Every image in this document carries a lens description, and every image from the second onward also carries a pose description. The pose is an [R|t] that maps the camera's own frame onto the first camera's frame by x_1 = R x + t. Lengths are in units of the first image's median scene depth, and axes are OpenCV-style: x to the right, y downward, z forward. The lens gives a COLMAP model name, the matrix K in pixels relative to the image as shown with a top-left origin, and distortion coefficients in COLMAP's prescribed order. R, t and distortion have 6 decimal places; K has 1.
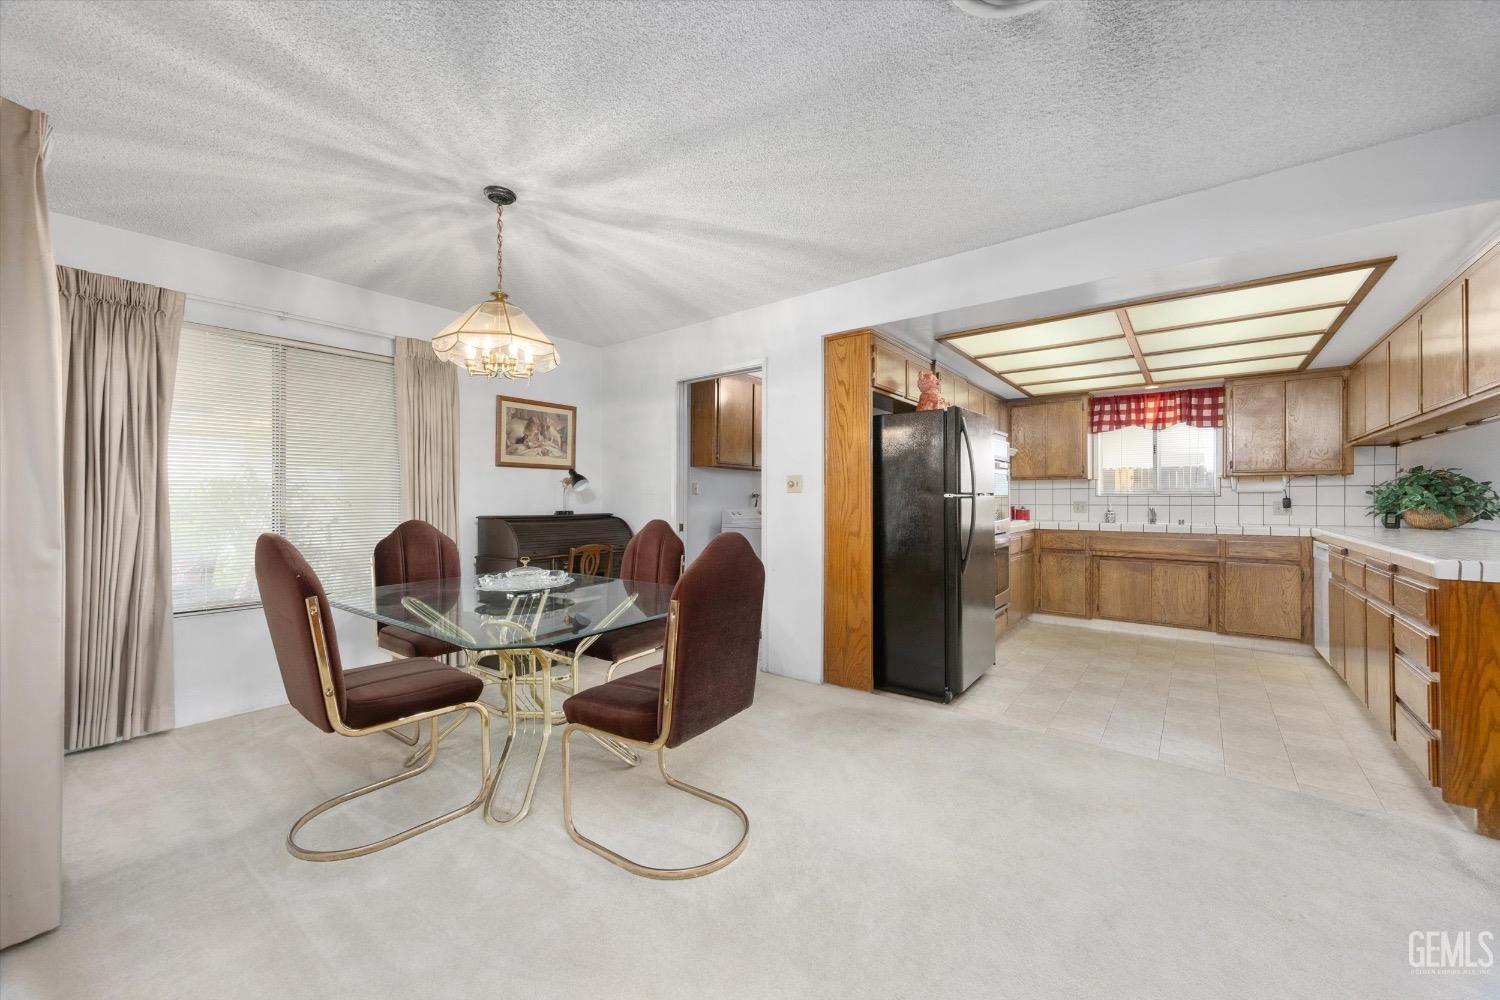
lens RADIAL K [[570.5, 0, 747.3], [0, 570.5, 496.9], [0, 0, 1]] dist [0.000172, -0.000257]
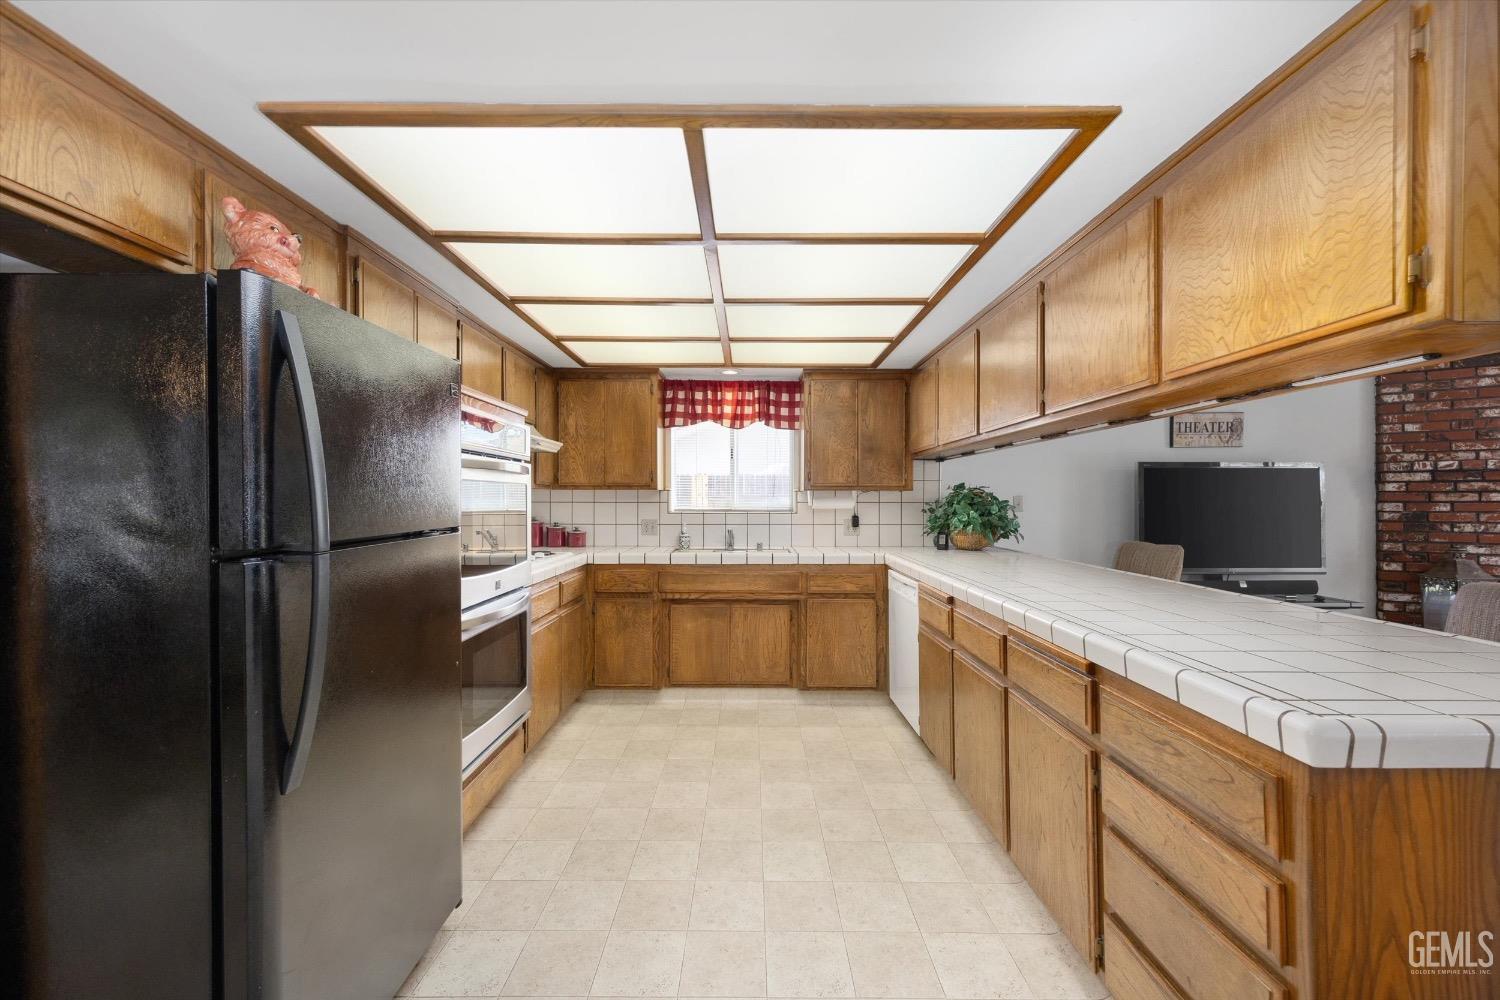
lens RADIAL K [[588.0, 0, 750.4], [0, 588.0, 501.0], [0, 0, 1]] dist [0.007411, -0.000899]
pose [[0.785259, -0.000340, 0.619168, 0.271322], [-0.002380, 0.999991, 0.003567, -0.024274], [-0.619163, -0.004275, 0.785251, 0.407506]]
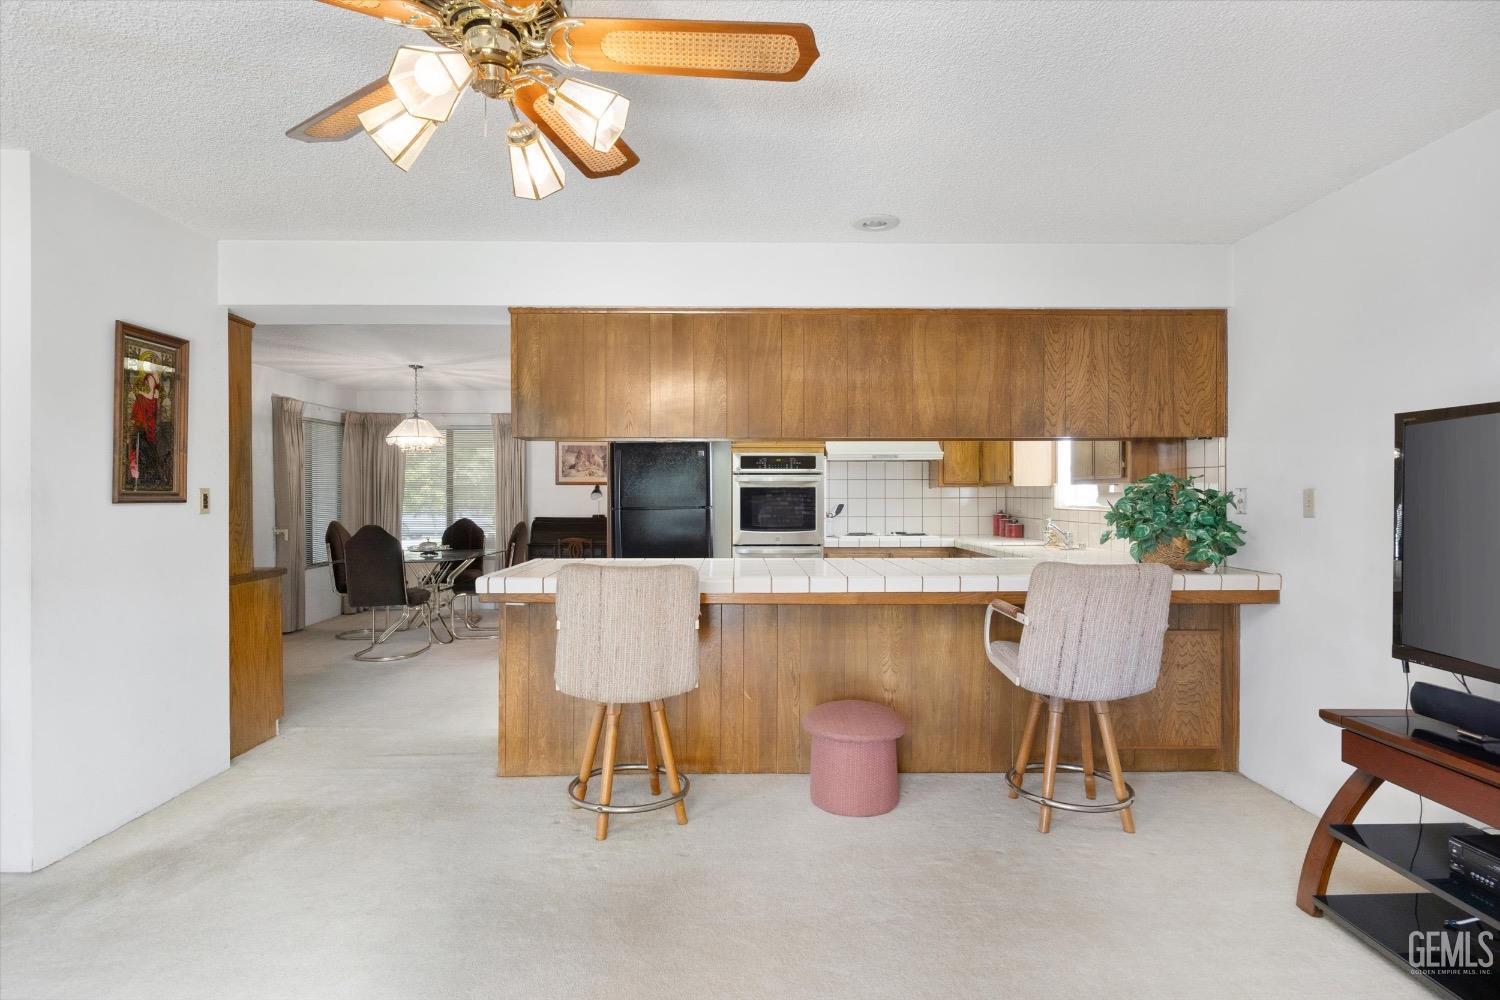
lens RADIAL K [[783.9, 0, 746.2], [0, 783.9, 493.4], [0, 0, 1]] dist [-0.009486, 0.001891]
pose [[0.636330, -0.001453, -0.771416, 1.417391], [0.002269, 0.999997, -0.000011, -0.027076], [0.771414, -0.001743, 0.636331, 0.048518]]
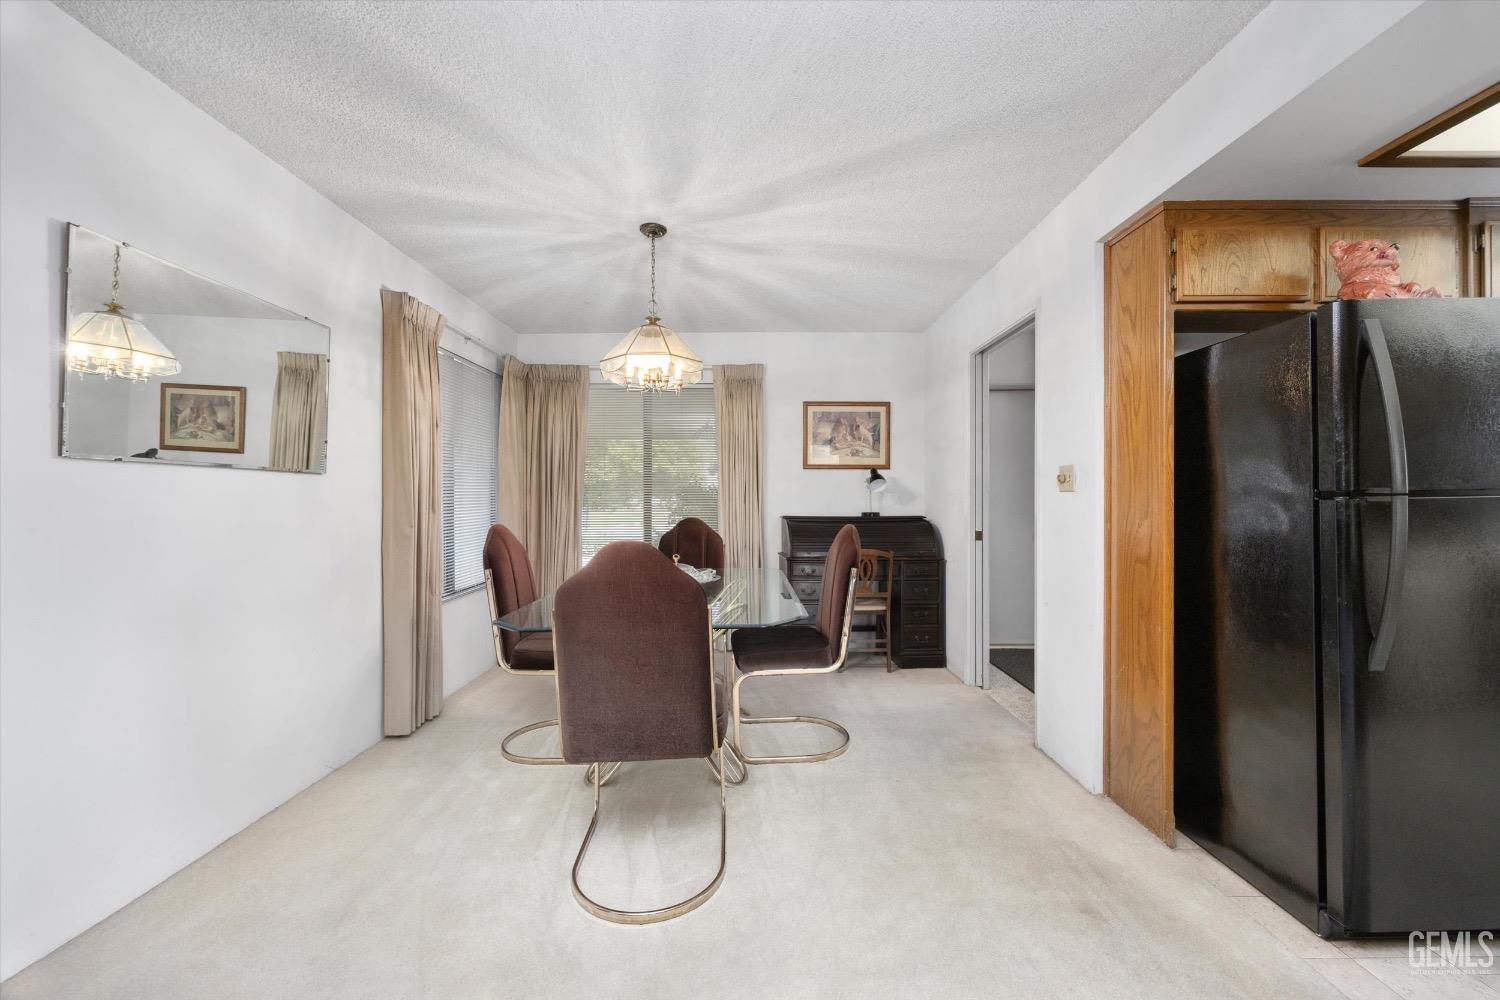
lens RADIAL K [[570.5, 0, 748.5], [0, 570.5, 495.4], [0, 0, 1]] dist [0.000172, -0.000257]
pose [[0.621731, -0.004295, -0.783219, 0.305444], [0.002913, 0.999991, -0.003171, -0.001294], [0.783225, -0.000310, 0.621738, 0.243635]]
